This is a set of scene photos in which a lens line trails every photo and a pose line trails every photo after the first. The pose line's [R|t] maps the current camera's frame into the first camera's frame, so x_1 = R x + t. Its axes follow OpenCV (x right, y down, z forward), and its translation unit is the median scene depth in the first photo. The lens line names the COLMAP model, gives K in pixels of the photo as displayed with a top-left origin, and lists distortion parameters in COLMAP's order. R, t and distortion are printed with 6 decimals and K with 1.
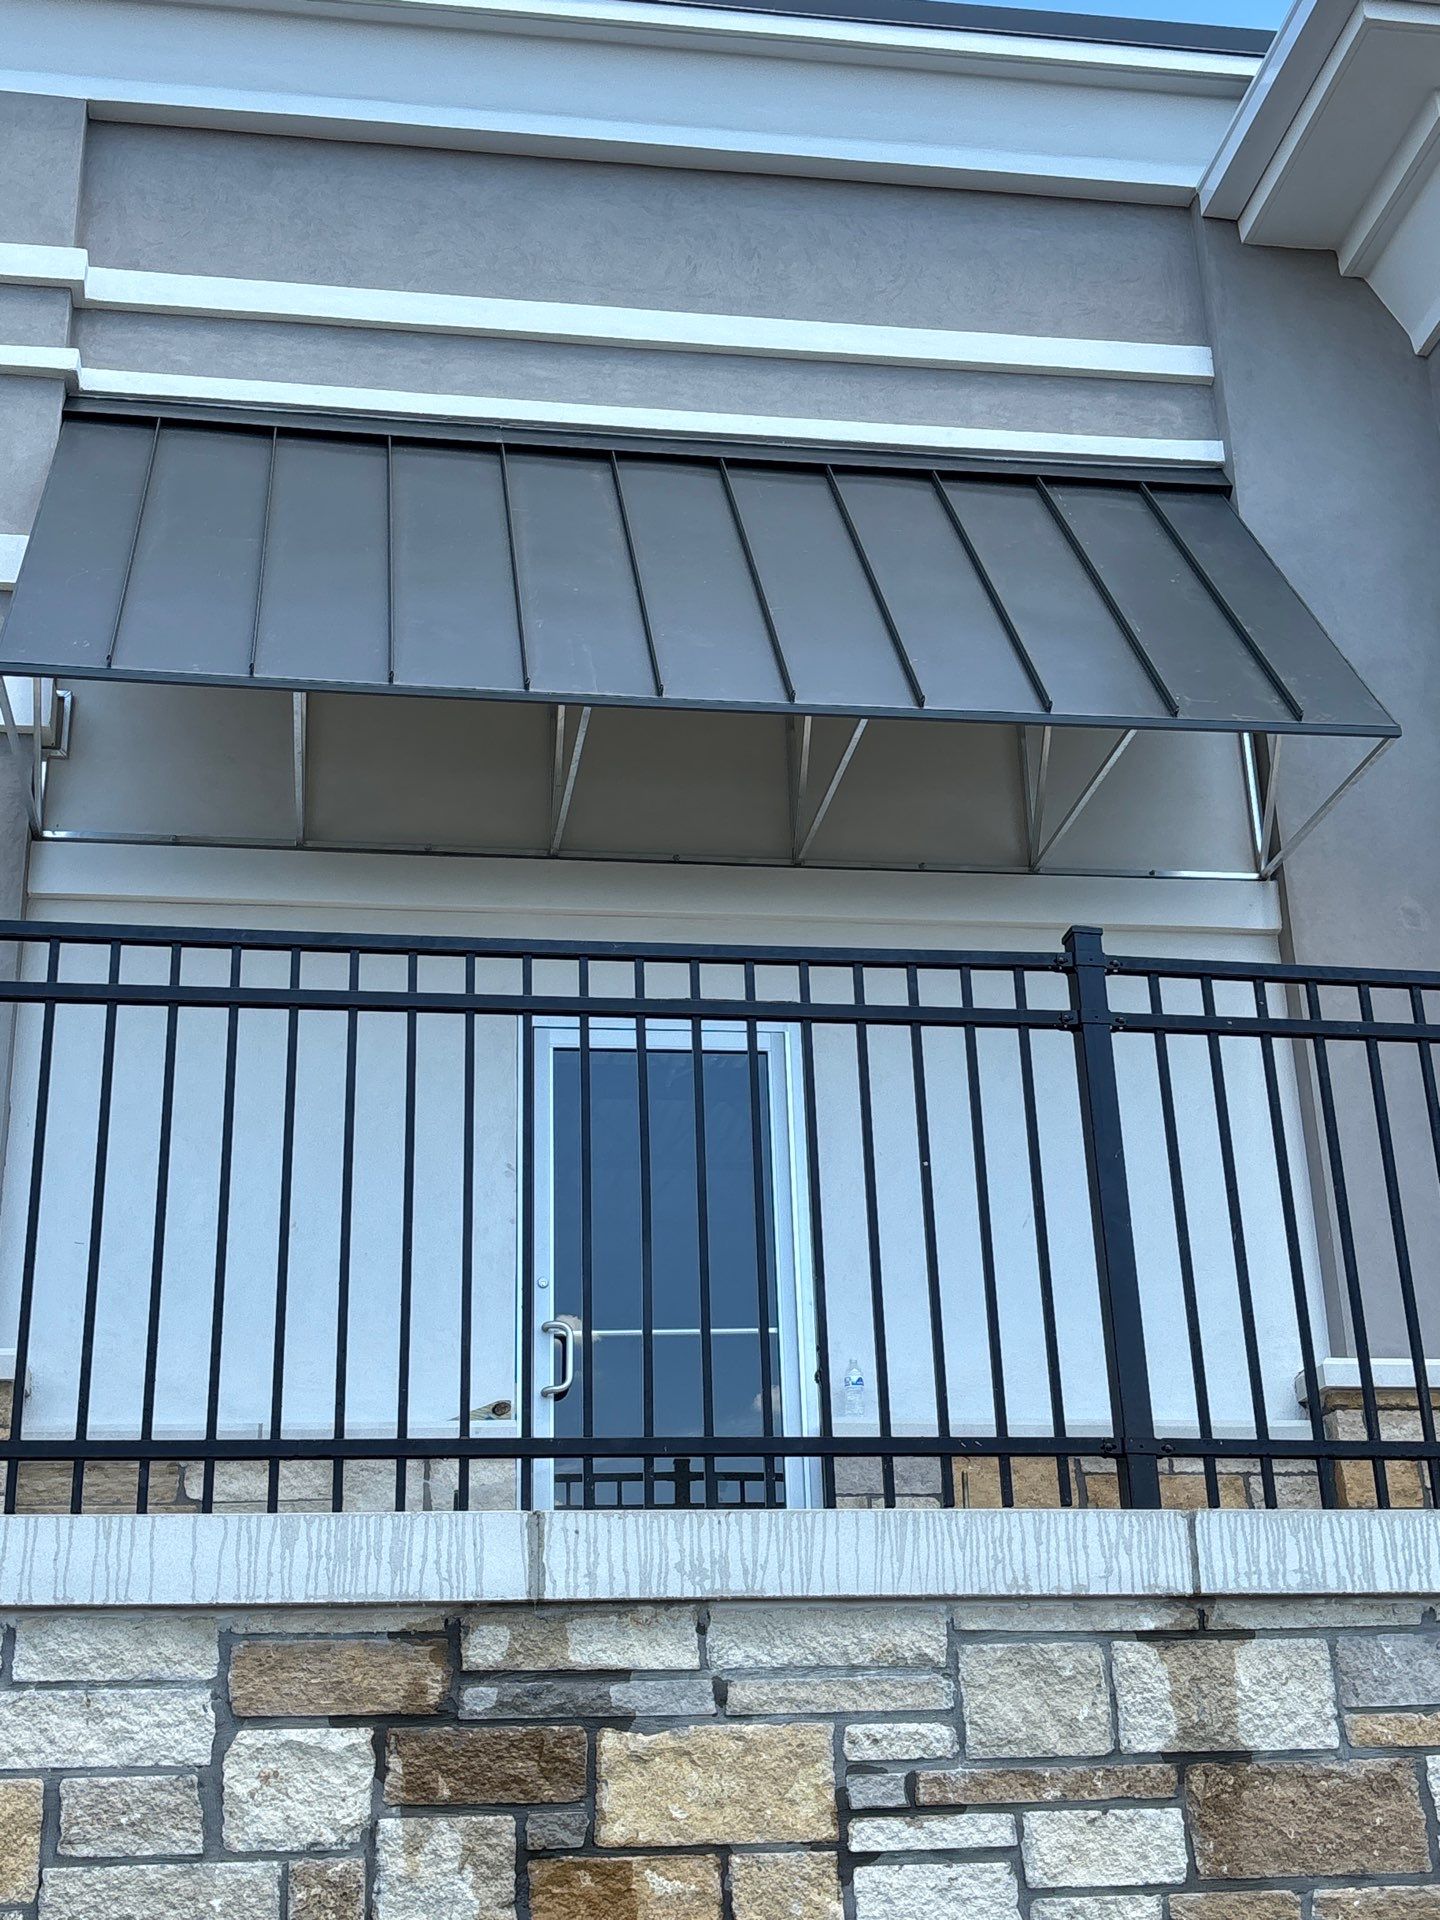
lens RADIAL K [[2360.7, 0, 693.9], [0, 2360.7, 963.7], [0, 0, 1]] dist [0.063100, -0.334325]
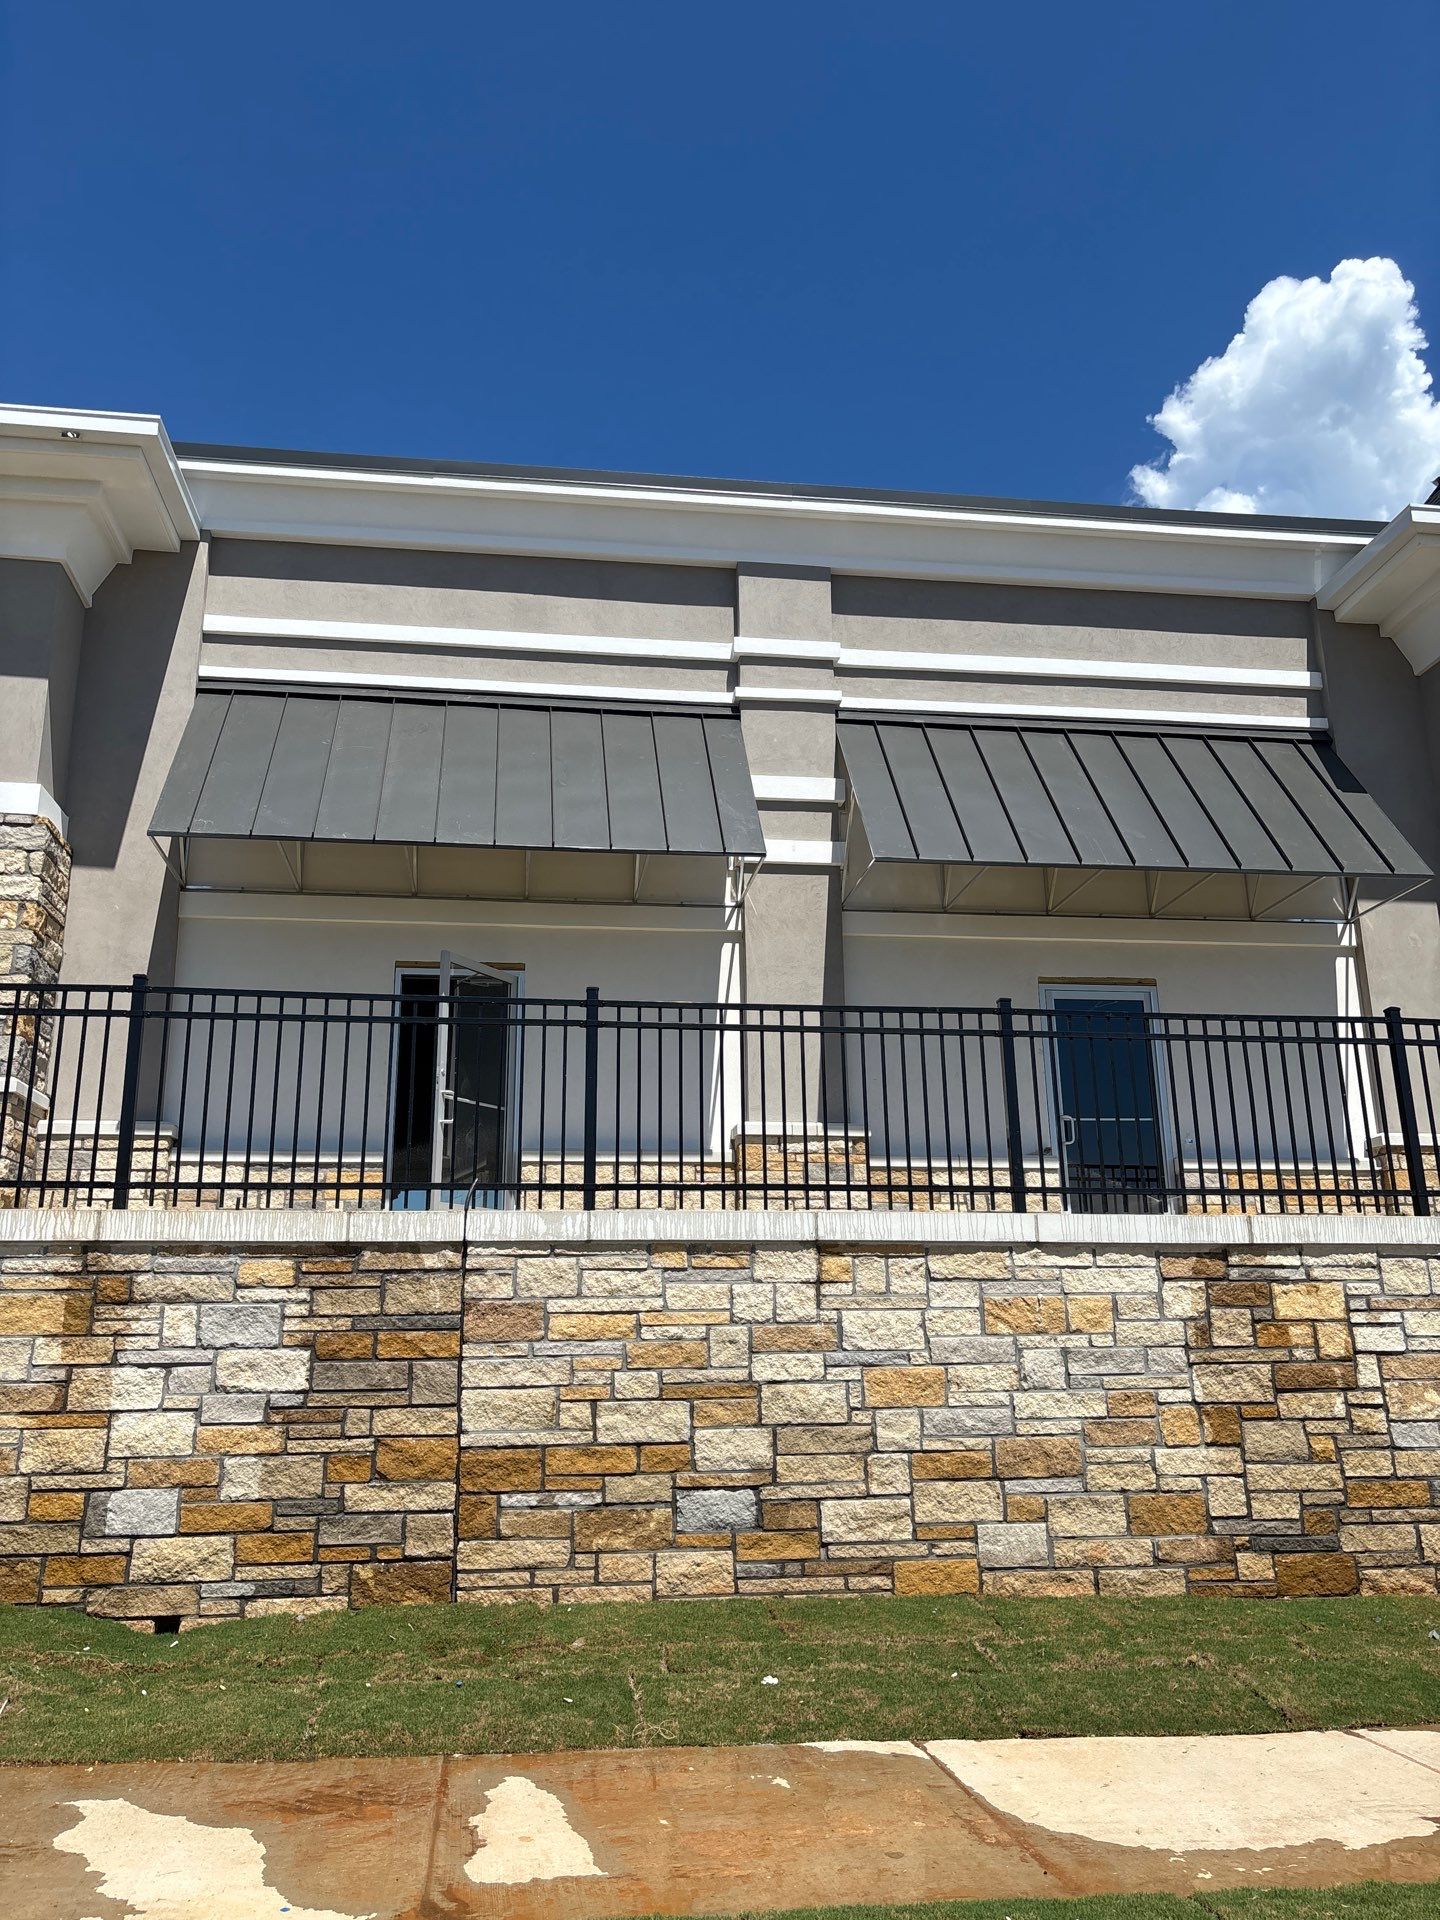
lens RADIAL K [[1404.4, 0, 668.9], [0, 1404.4, 967.6], [0, 0, 1]] dist [0.004507, 0.009305]
pose [[0.999121, 0.011877, -0.040205, -0.687805], [-0.007093, 0.993092, 0.117125, -0.275454], [0.041319, -0.116736, 0.992303, -0.756010]]
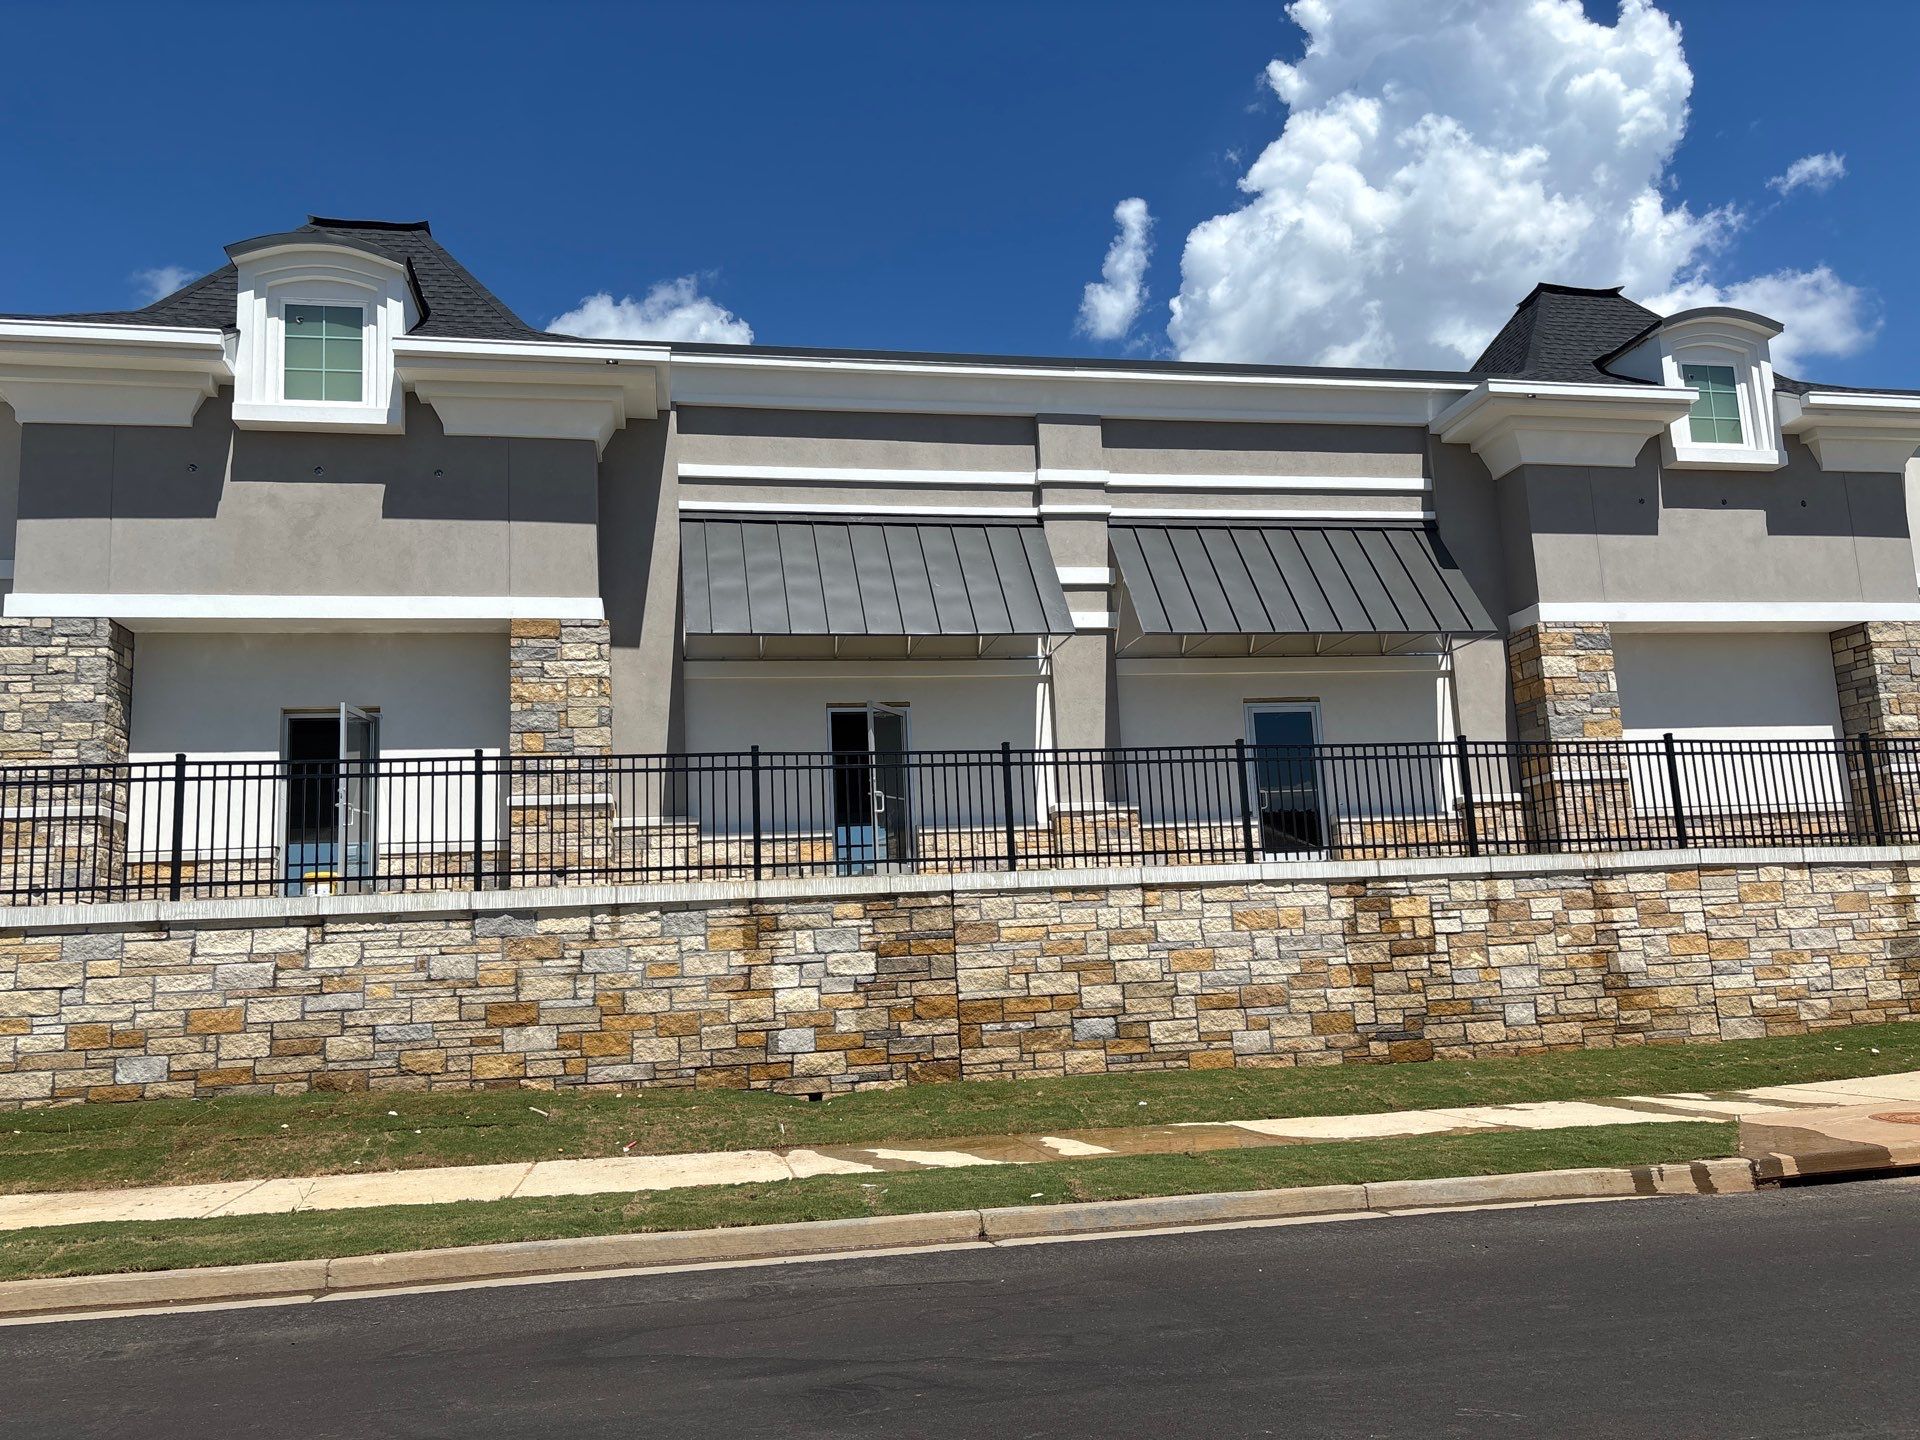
lens RADIAL K [[1404.2, 0, 909.2], [0, 1404.2, 723.1], [0, 0, 1]] dist [0.112680, -0.309182]
pose [[0.999504, -0.011744, 0.029237, -1.142055], [0.005159, 0.976417, 0.215833, -0.731318], [-0.031082, -0.215575, 0.975993, -1.945322]]
